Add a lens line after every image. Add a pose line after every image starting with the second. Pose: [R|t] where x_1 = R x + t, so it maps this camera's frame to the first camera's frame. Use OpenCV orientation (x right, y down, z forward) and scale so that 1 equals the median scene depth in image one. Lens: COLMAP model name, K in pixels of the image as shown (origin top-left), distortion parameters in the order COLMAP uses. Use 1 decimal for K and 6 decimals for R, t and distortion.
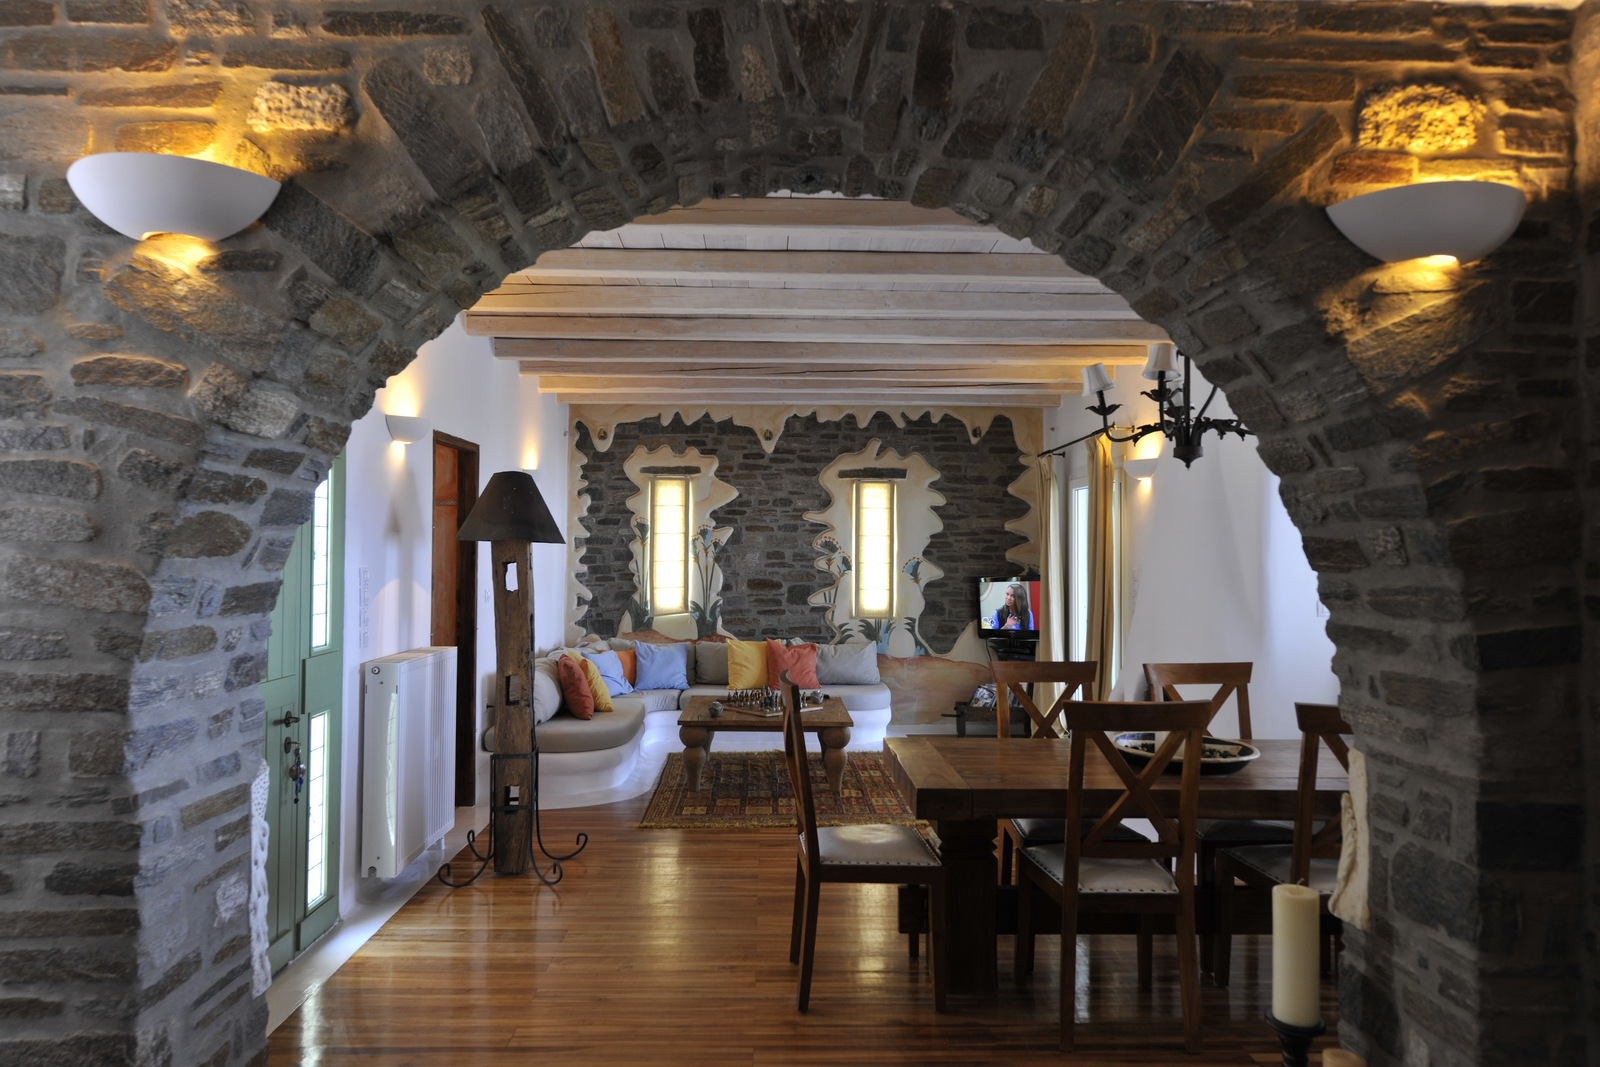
lens RADIAL K [[941.6, 0, 793.6], [0, 941.6, 532.8], [0, 0, 1]] dist [-0.002406, -0.000158]
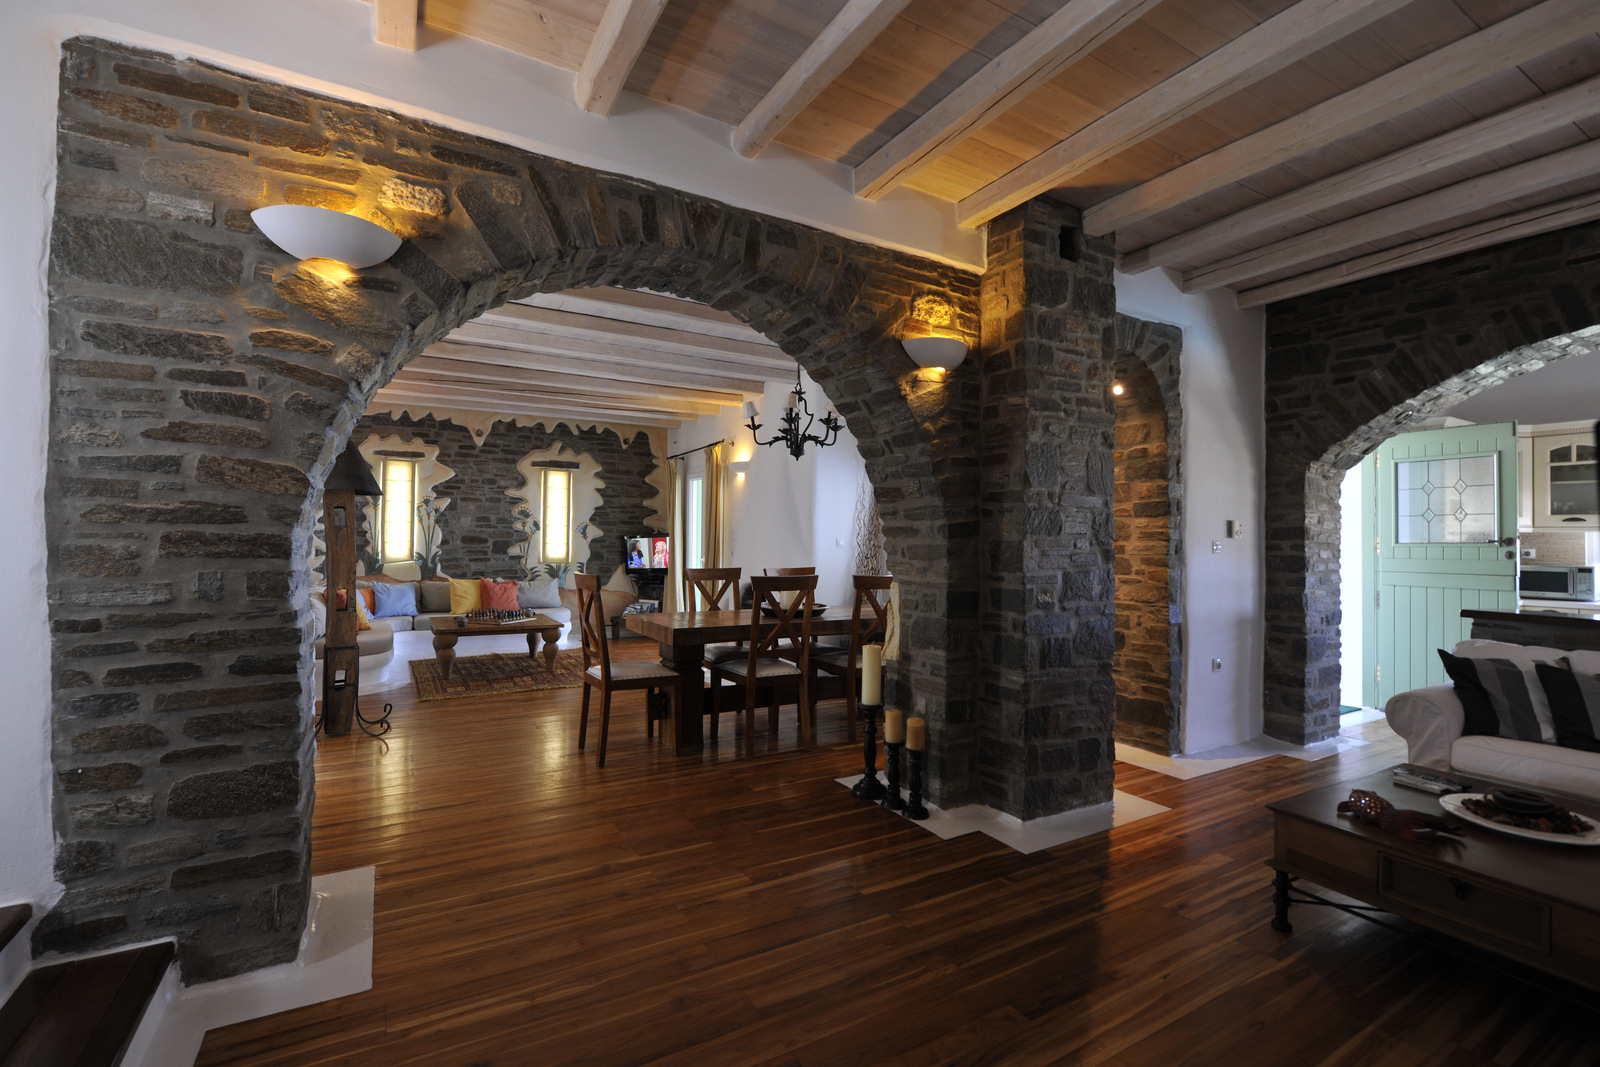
lens RADIAL K [[651.2, 0, 764.2], [0, 651.2, 524.2], [0, 0, 1]] dist [-0.016627, -0.000405]
pose [[0.895020, 0.013408, 0.445825, -0.438653], [-0.018095, 0.999817, 0.006256, 0.102663], [-0.445660, -0.013667, 0.895098, -0.292238]]
